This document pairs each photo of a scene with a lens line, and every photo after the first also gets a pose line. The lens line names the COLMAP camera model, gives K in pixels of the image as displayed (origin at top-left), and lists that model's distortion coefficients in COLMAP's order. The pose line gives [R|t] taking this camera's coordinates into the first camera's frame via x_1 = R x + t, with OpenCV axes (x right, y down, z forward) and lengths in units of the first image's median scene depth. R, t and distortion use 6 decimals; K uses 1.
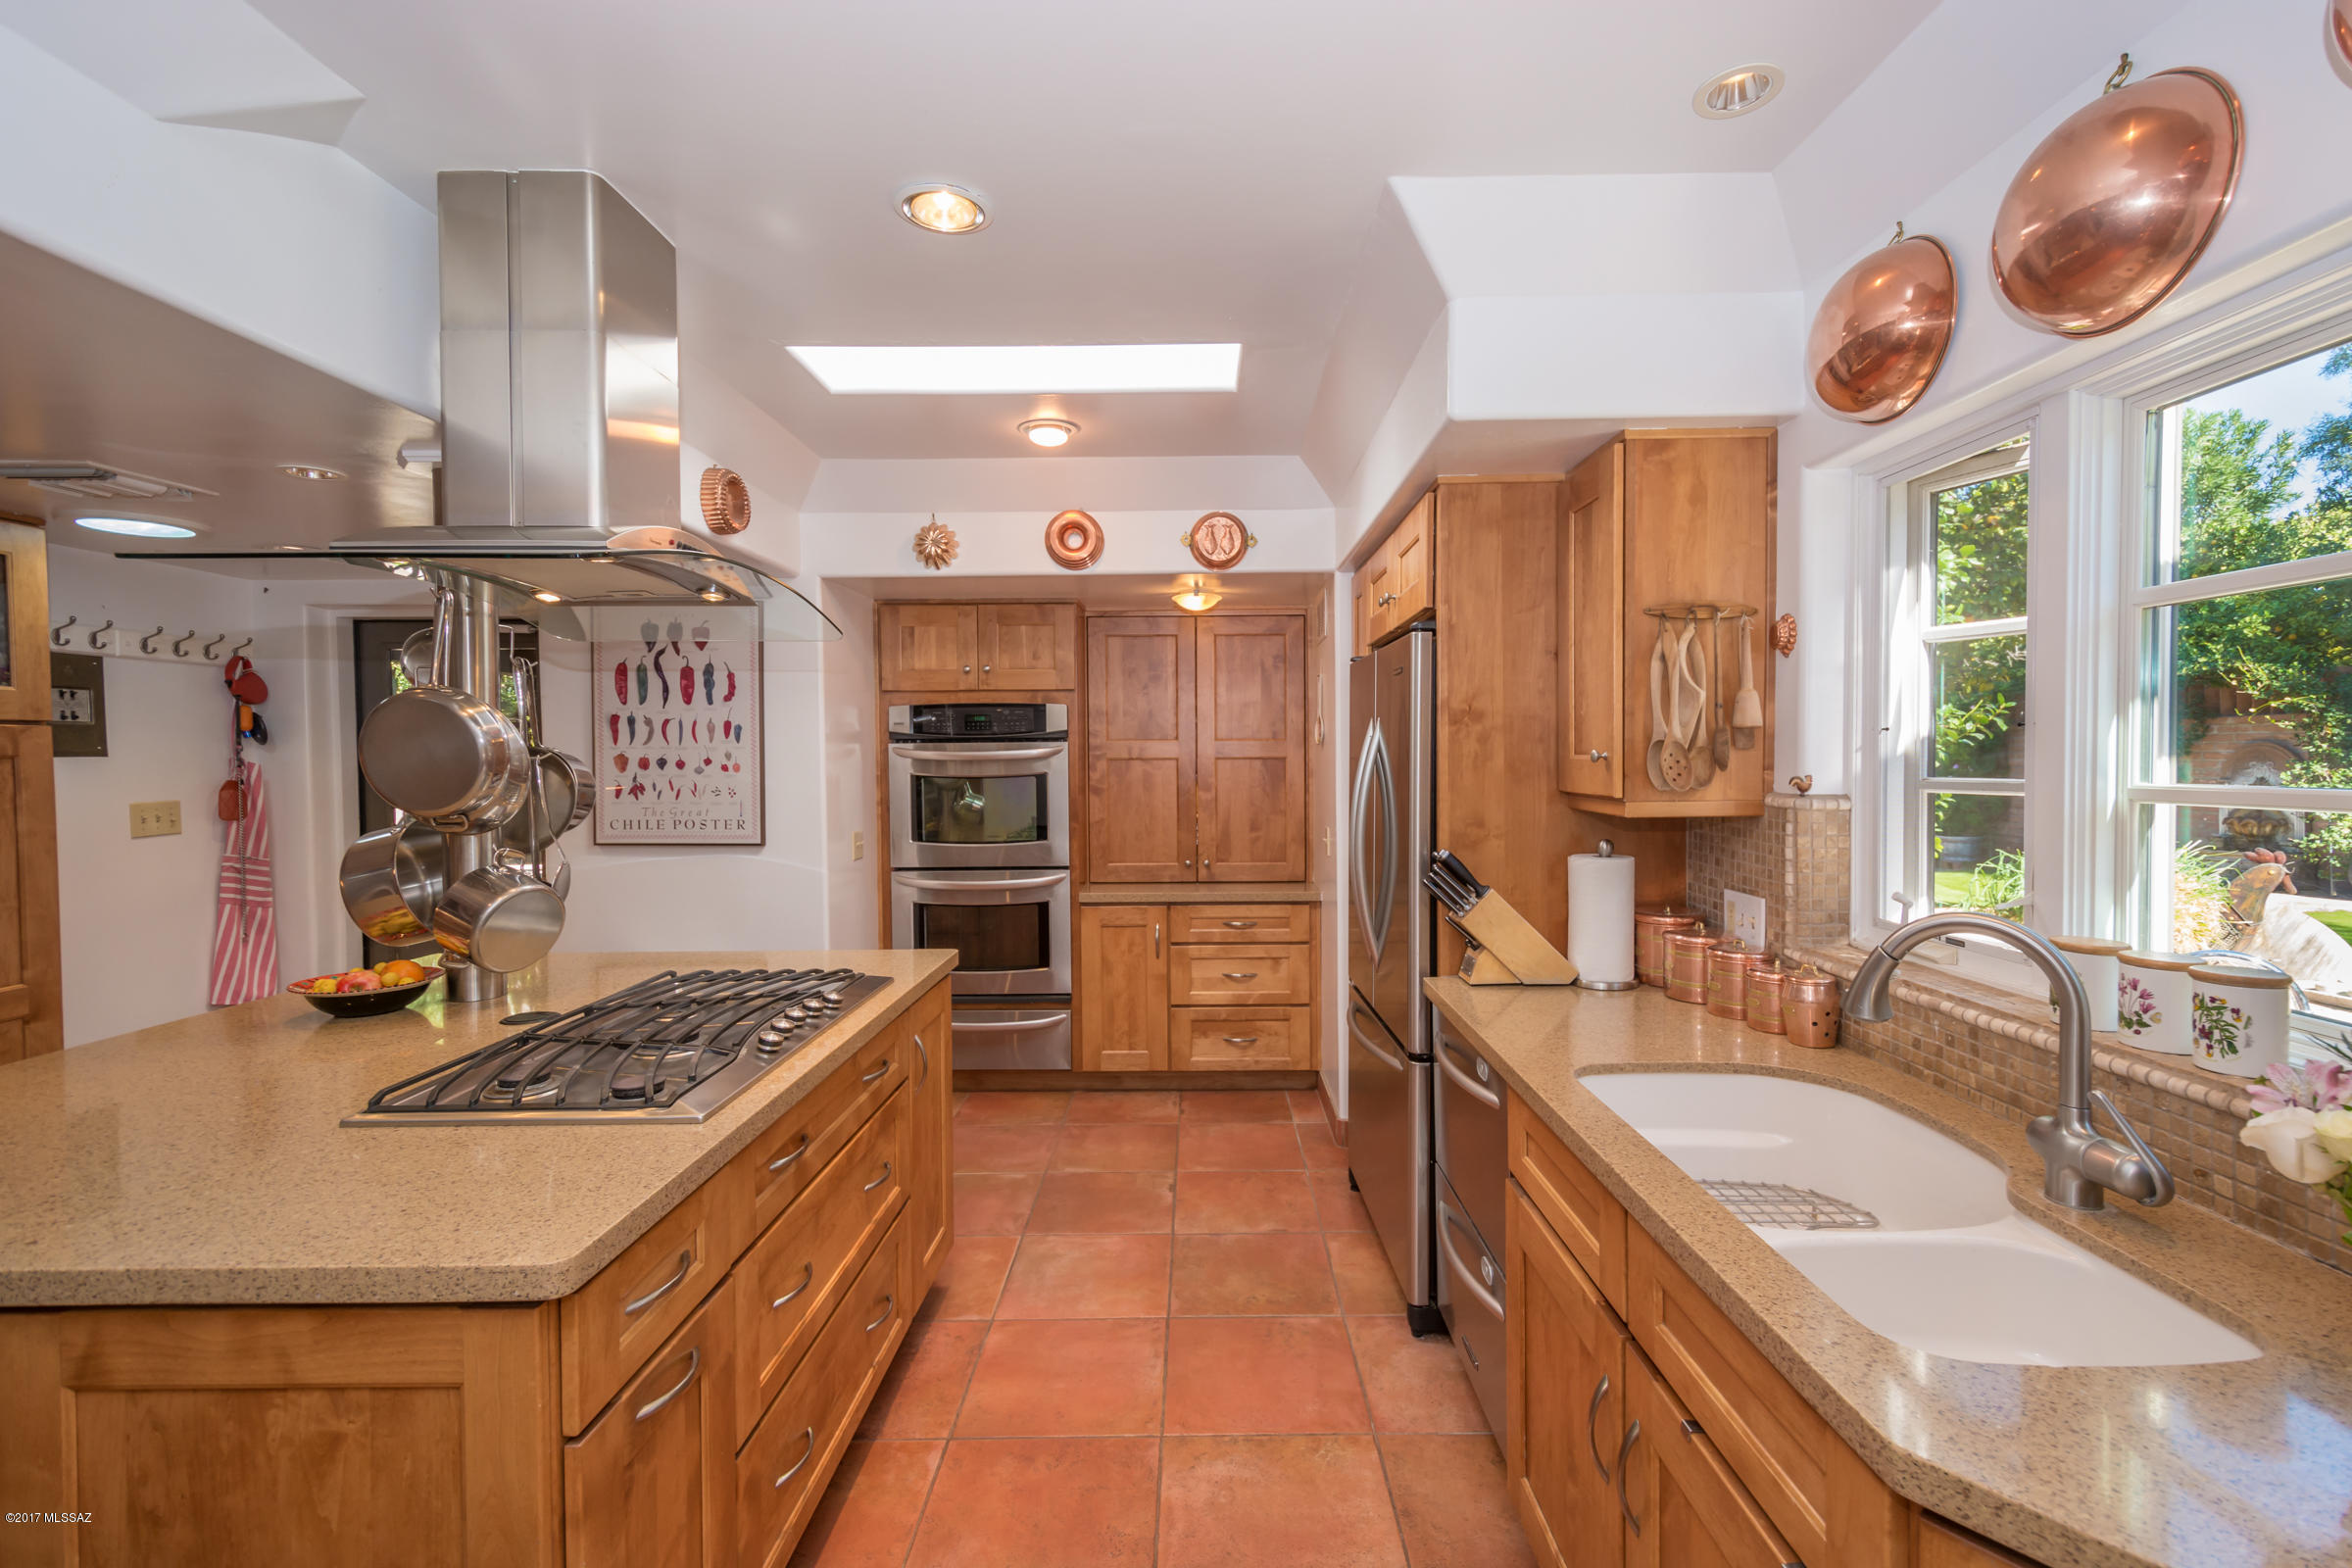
lens RADIAL K [[1001.8, 0, 1187.3], [0, 1001.8, 783.2], [0, 0, 1]] dist [0.015042, -0.005899]
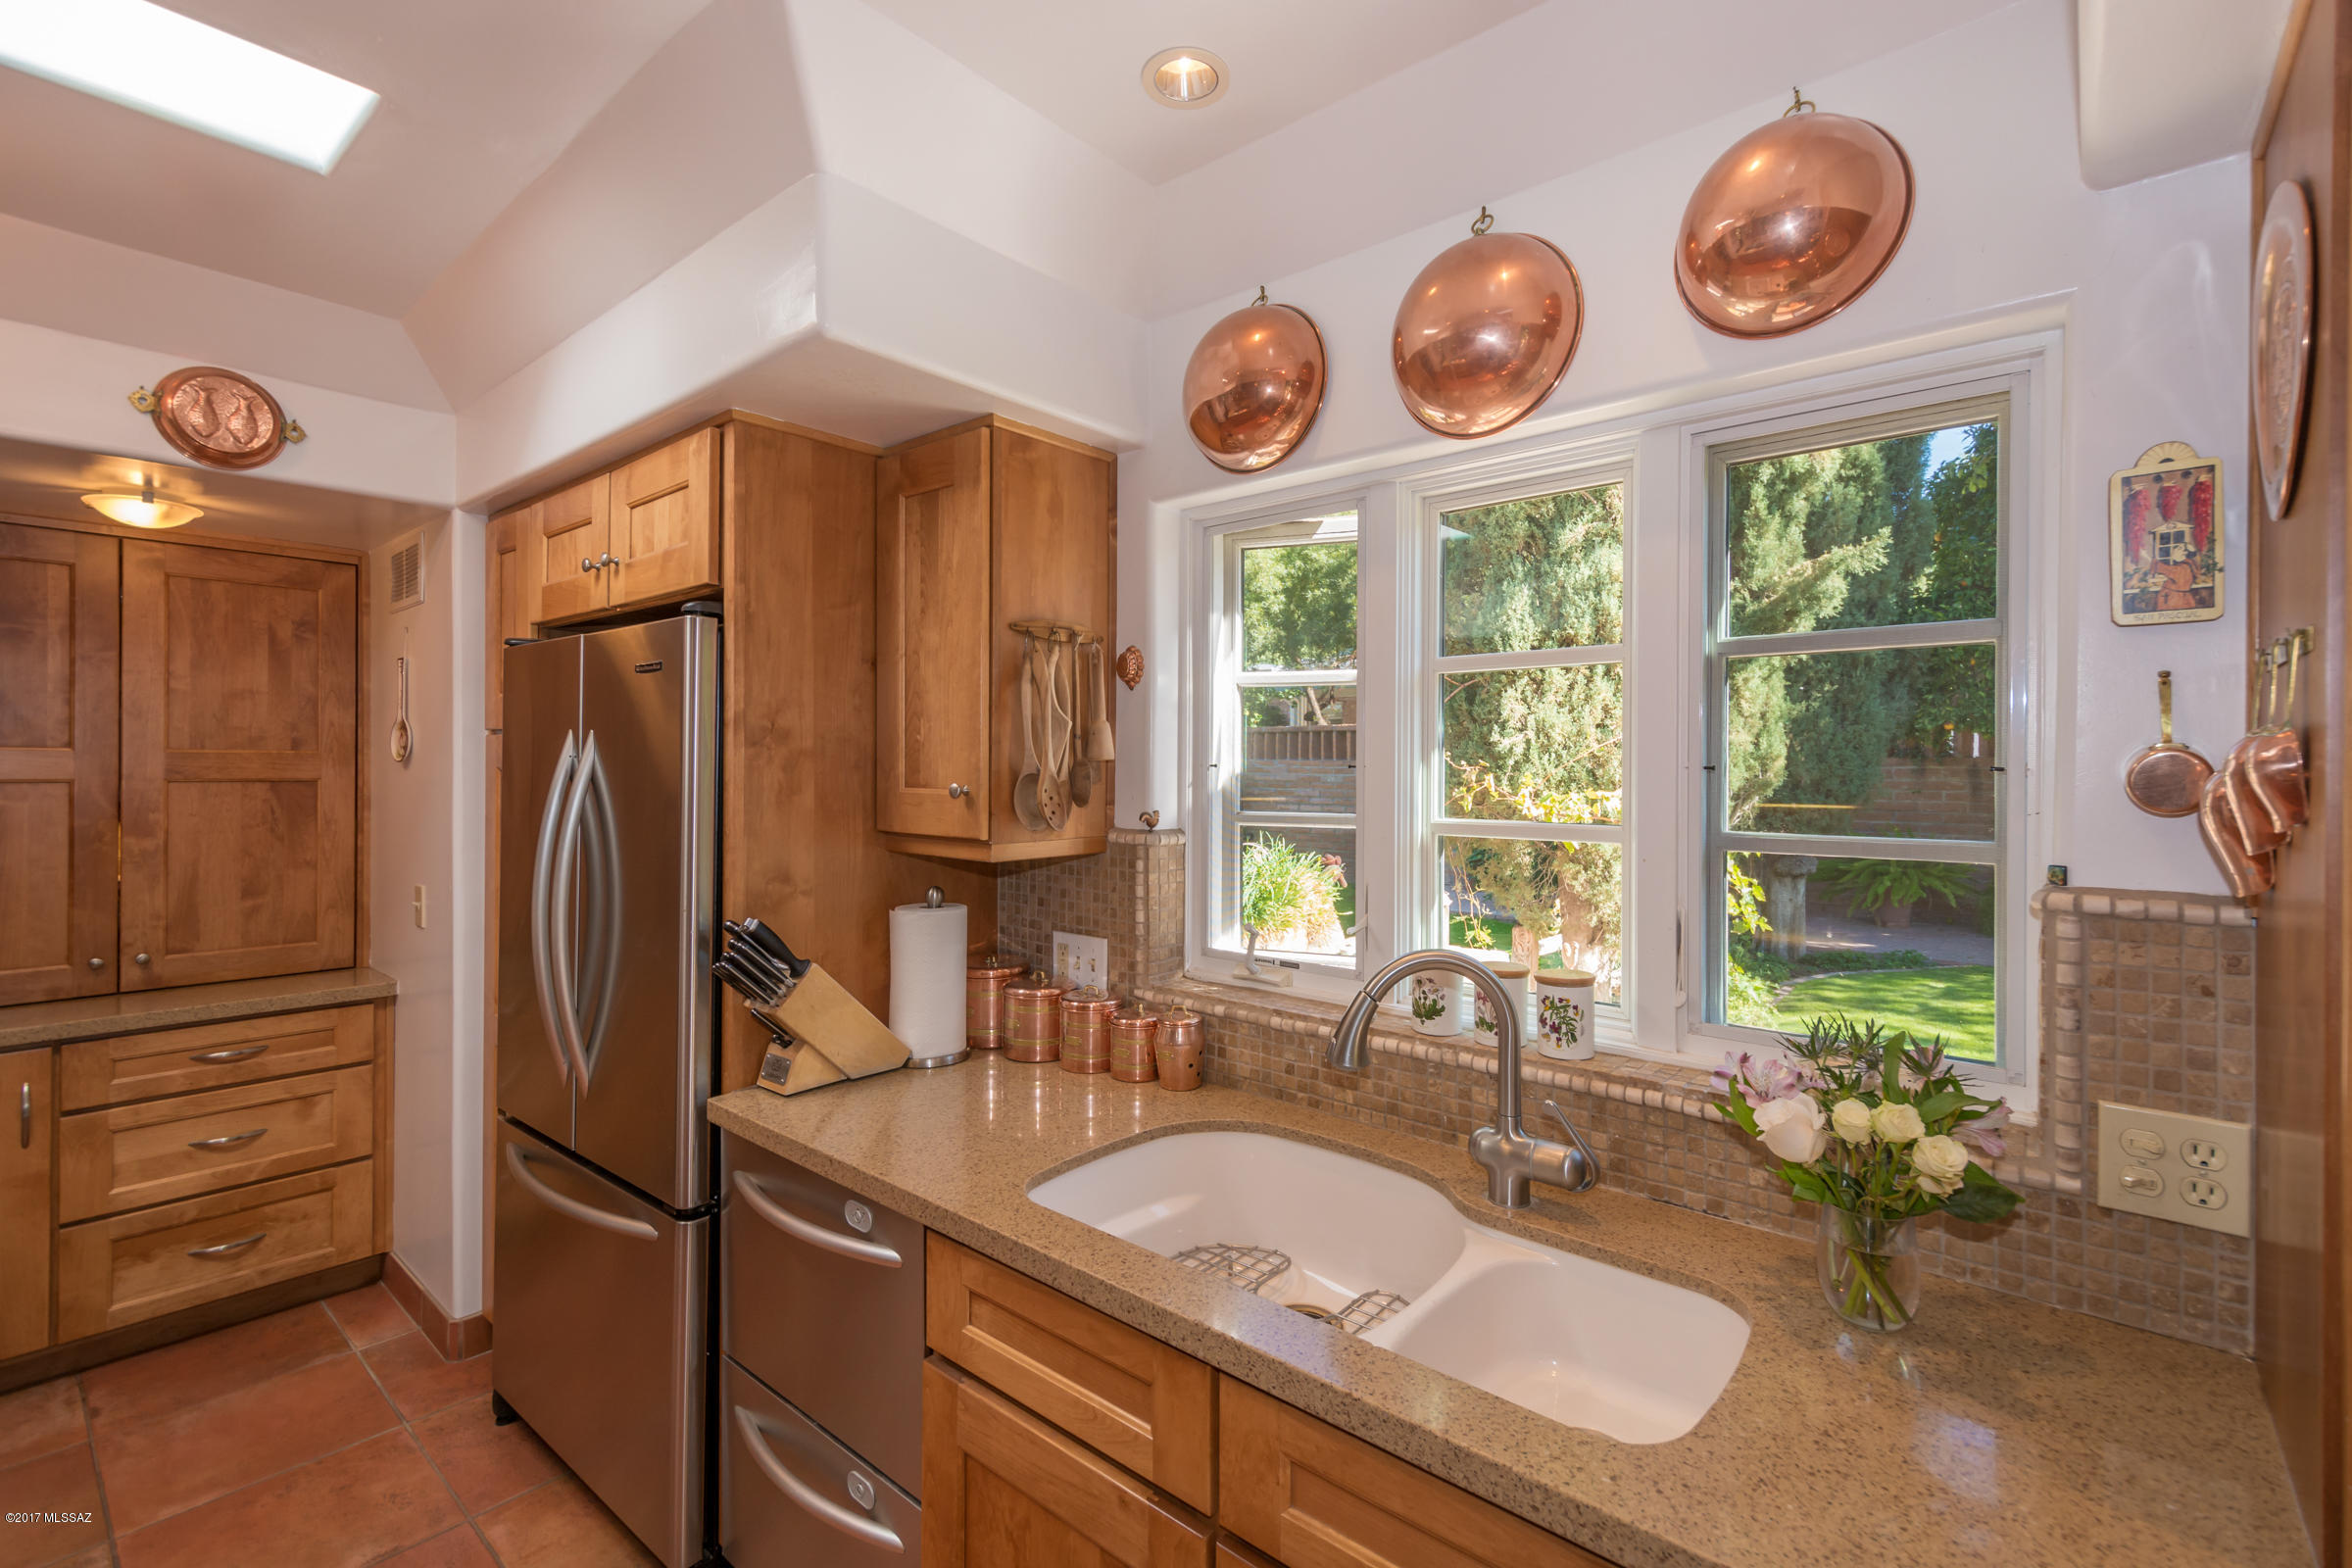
lens RADIAL K [[1029.9, 0, 1177.6], [0, 1029.9, 771.1], [0, 0, 1]] dist [0.017717, -0.005917]
pose [[0.639954, 0.008582, 0.768365, -0.091847], [0.011221, 0.999727, -0.020512, -0.015963], [-0.768331, 0.021749, 0.639683, 0.205717]]
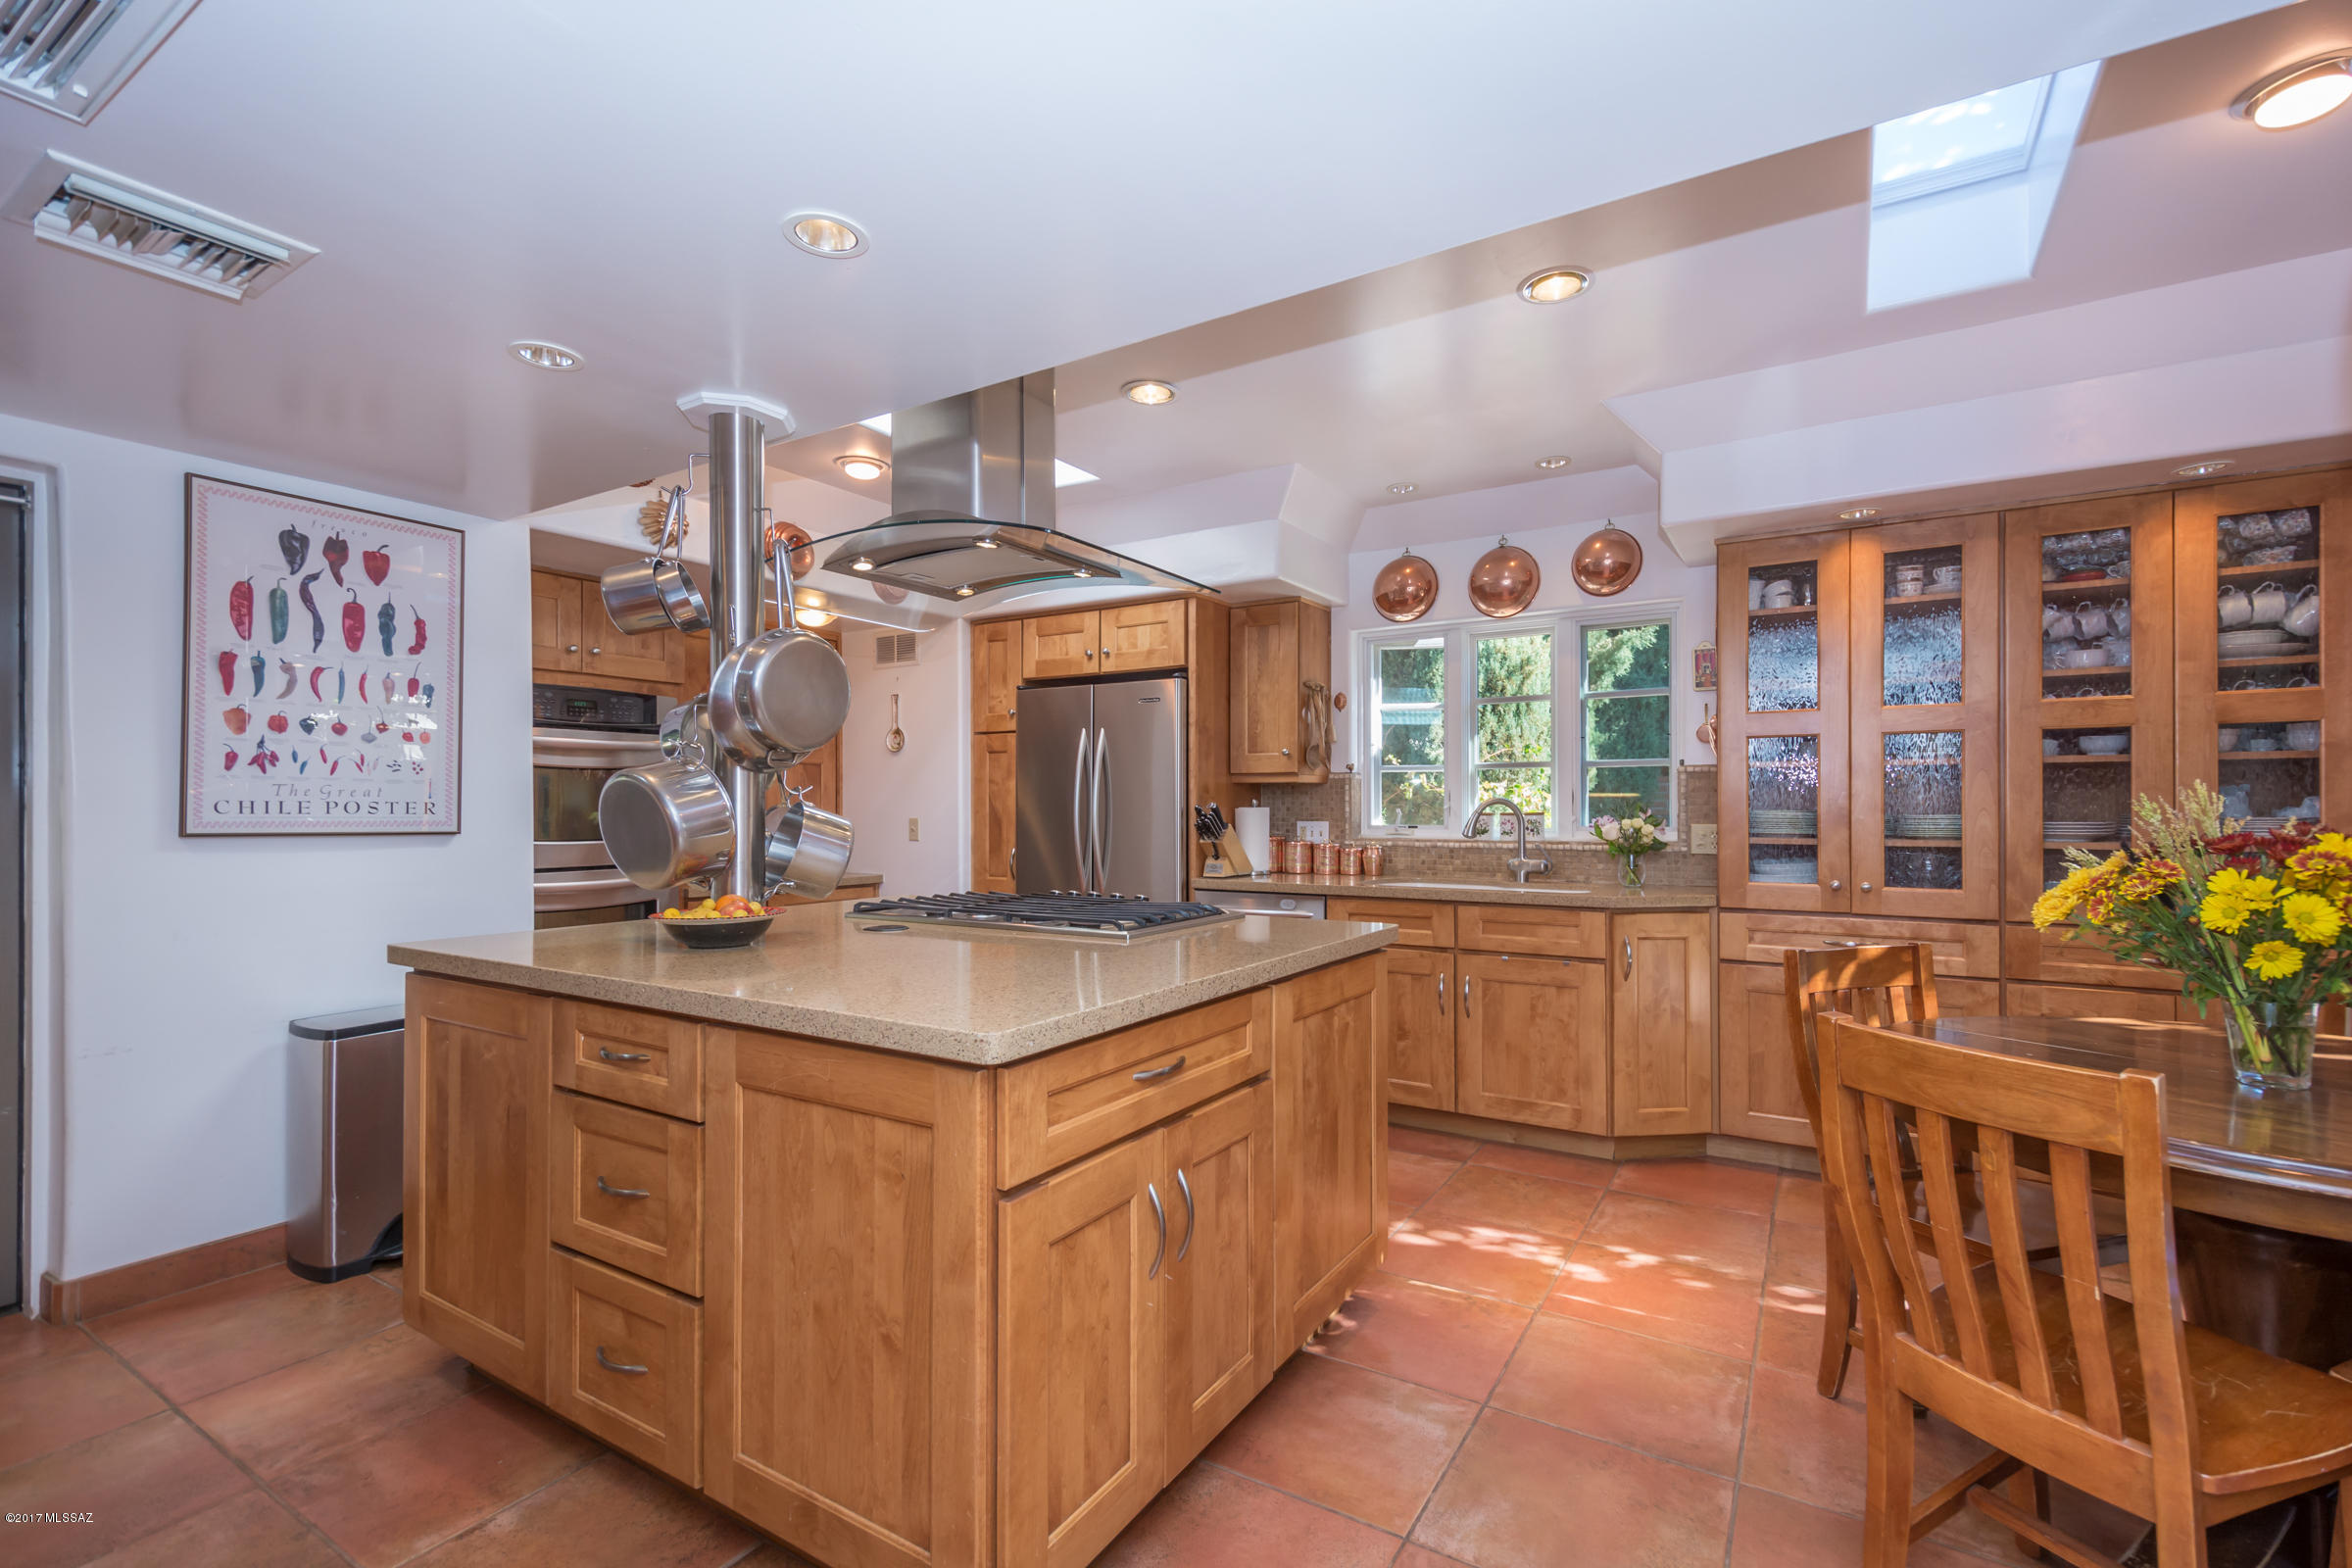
lens RADIAL K [[1002.6, 0, 1156.9], [0, 1002.6, 803.3], [0, 0, 1]] dist [-0.015604, -0.000180]
pose [[0.540375, 0.009744, 0.841368, -0.952559], [0.018339, 0.999559, -0.023354, 0.079252], [-0.841224, 0.028050, 0.539958, 0.089589]]
